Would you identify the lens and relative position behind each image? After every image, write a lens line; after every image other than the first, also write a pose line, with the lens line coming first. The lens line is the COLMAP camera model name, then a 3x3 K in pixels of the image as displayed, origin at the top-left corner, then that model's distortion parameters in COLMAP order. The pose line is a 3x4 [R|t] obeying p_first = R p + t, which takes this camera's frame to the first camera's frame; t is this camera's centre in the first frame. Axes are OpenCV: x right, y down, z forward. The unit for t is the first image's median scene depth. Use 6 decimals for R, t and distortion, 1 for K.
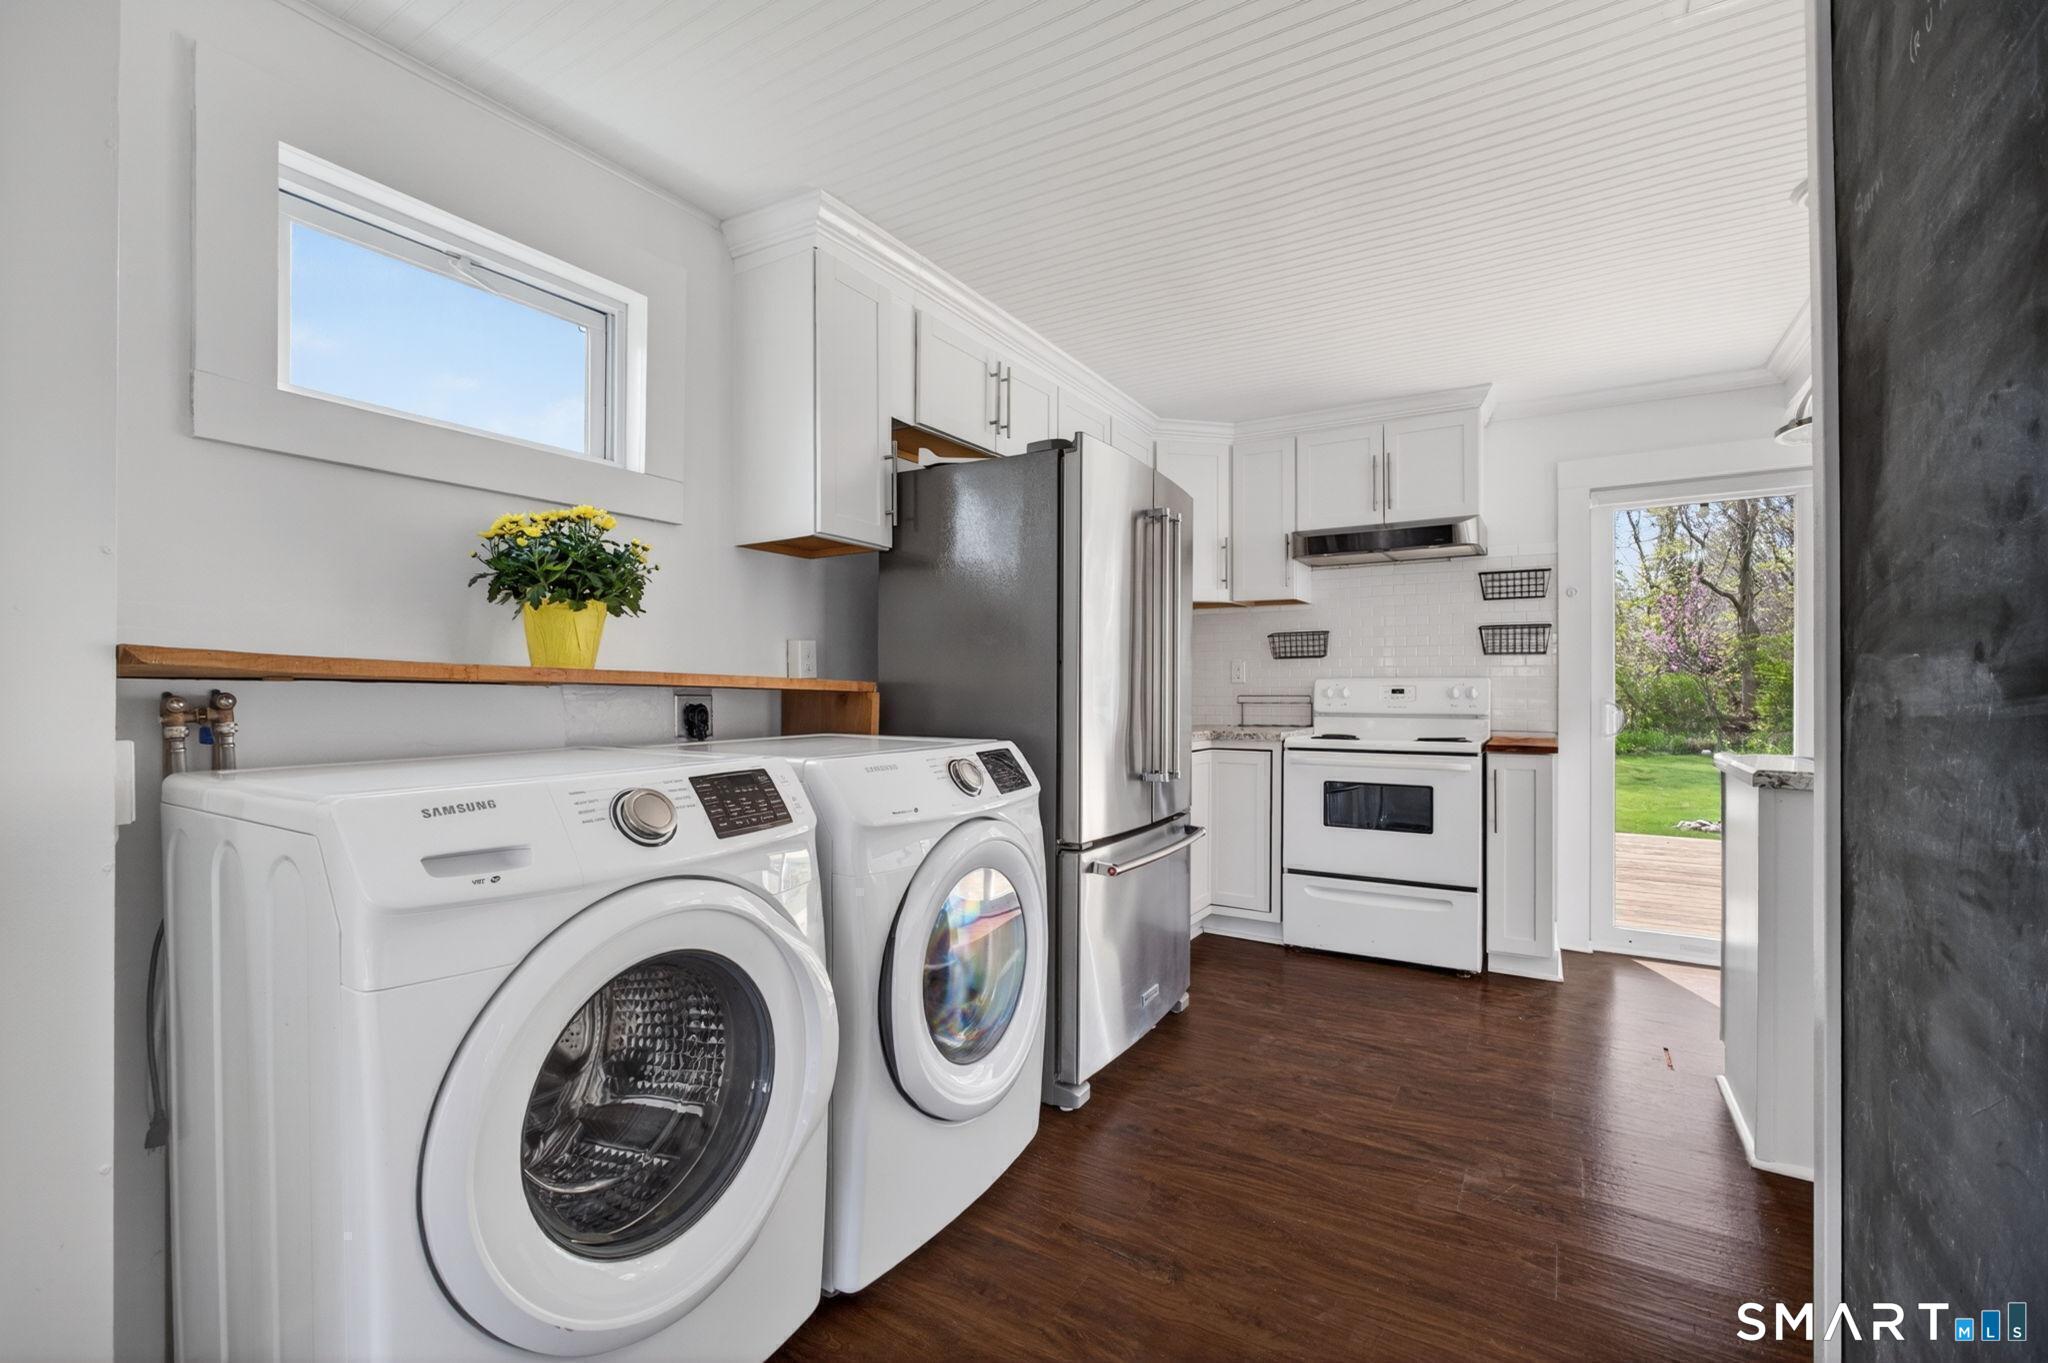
lens RADIAL K [[879.3, 0, 1024.5], [0, 879.3, 695.0], [0, 0, 1]] dist [-0.007538, -0.000263]
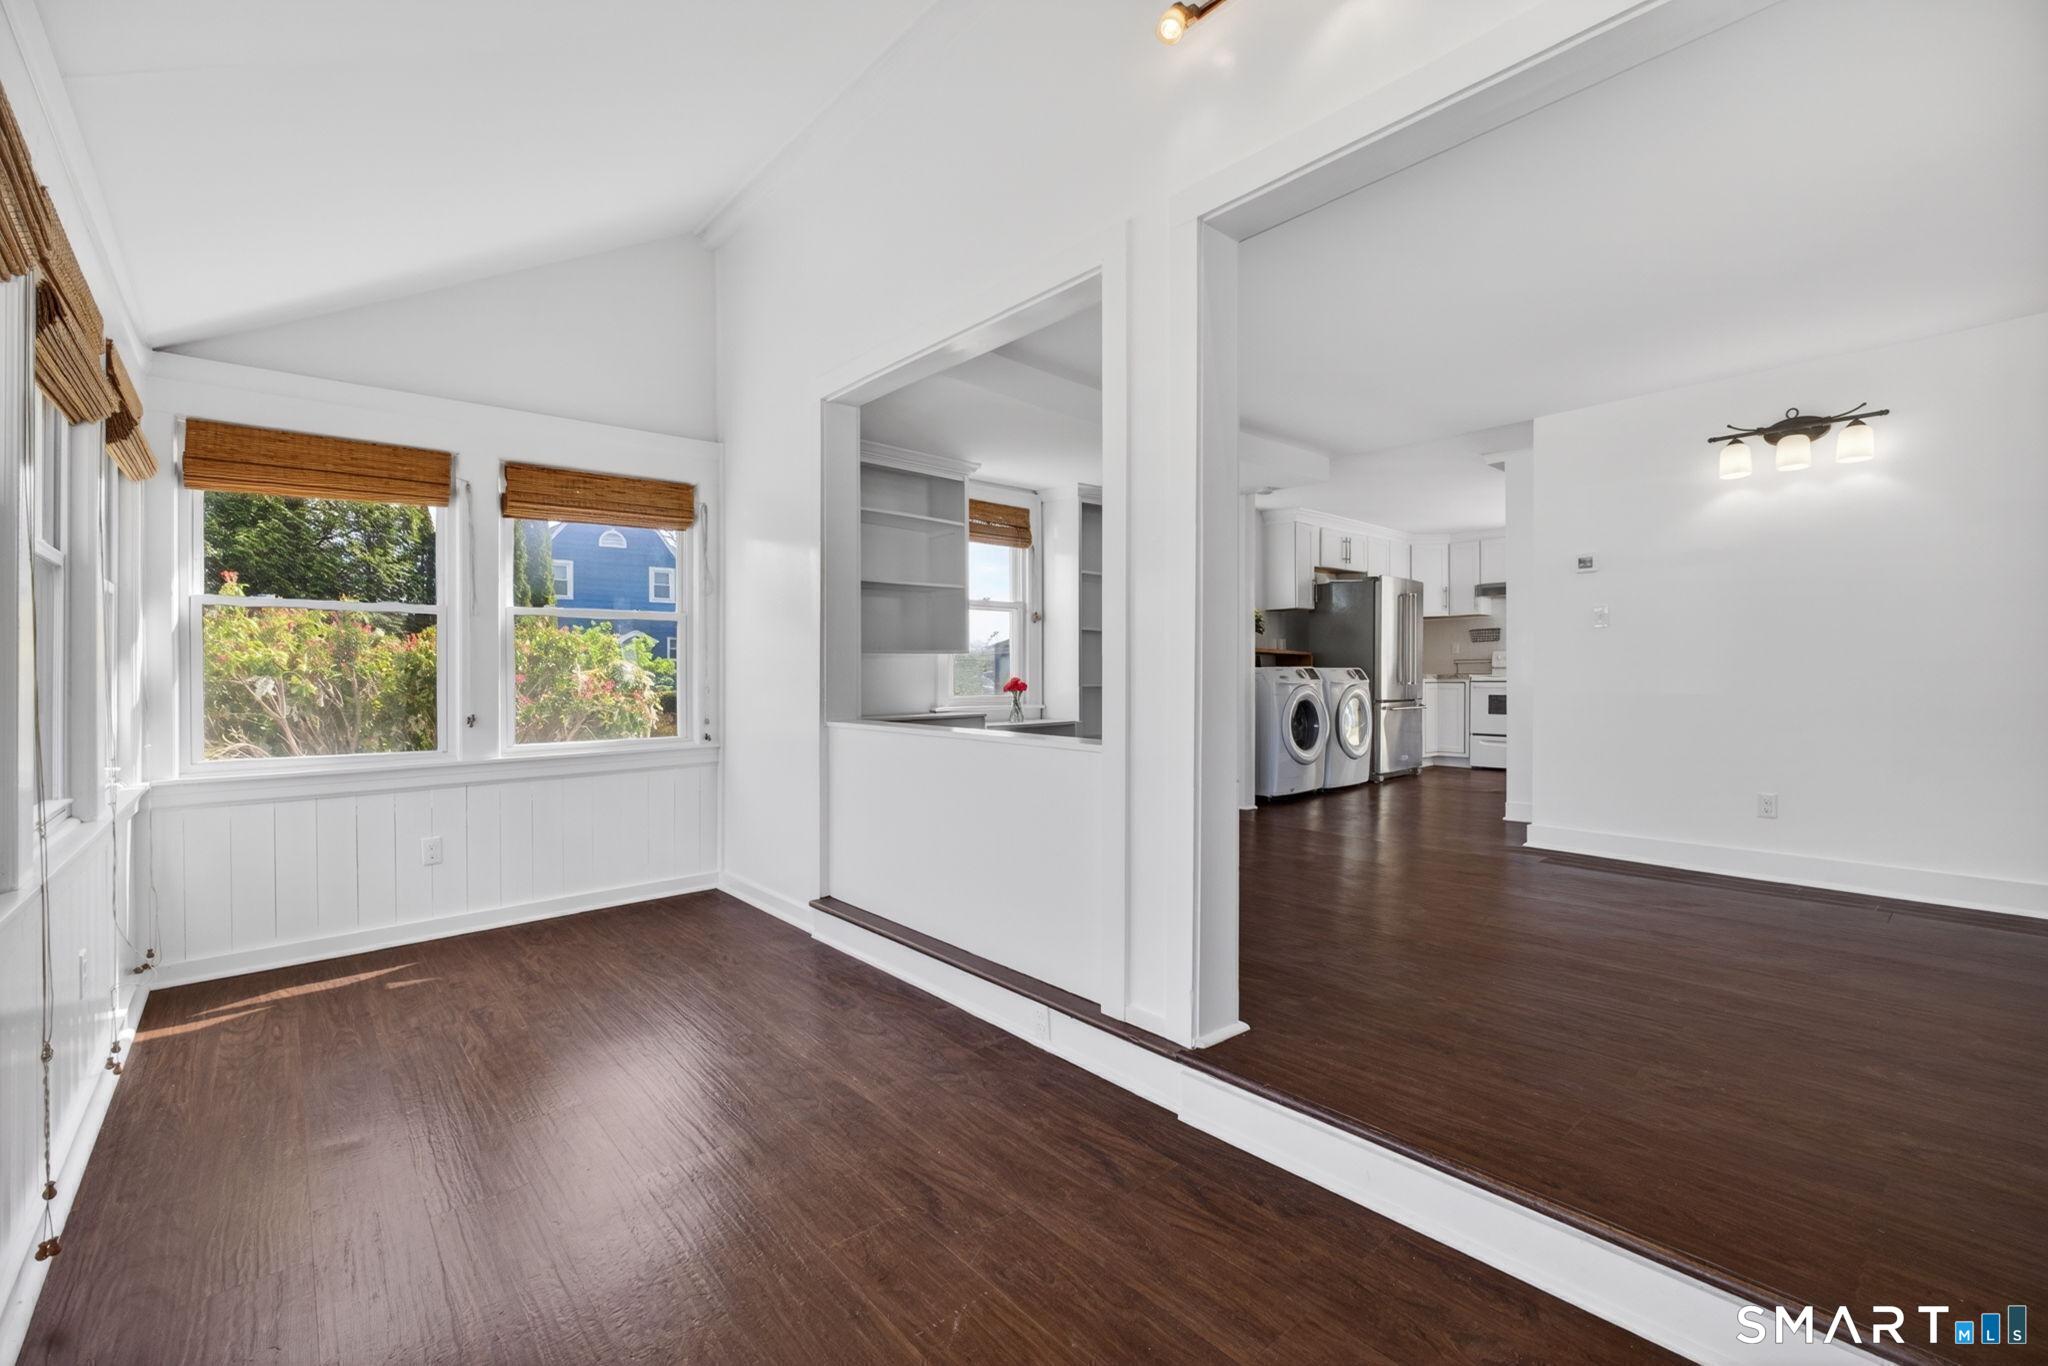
lens RADIAL K [[879.3, 0, 1025.2], [0, 879.3, 678.4], [0, 0, 1]] dist [-0.007538, -0.000263]
pose [[0.958110, -0.000638, -0.286400, -0.166492], [0.001508, 0.999995, 0.002817, 0.046088], [0.286397, -0.003131, 0.958106, -1.560128]]
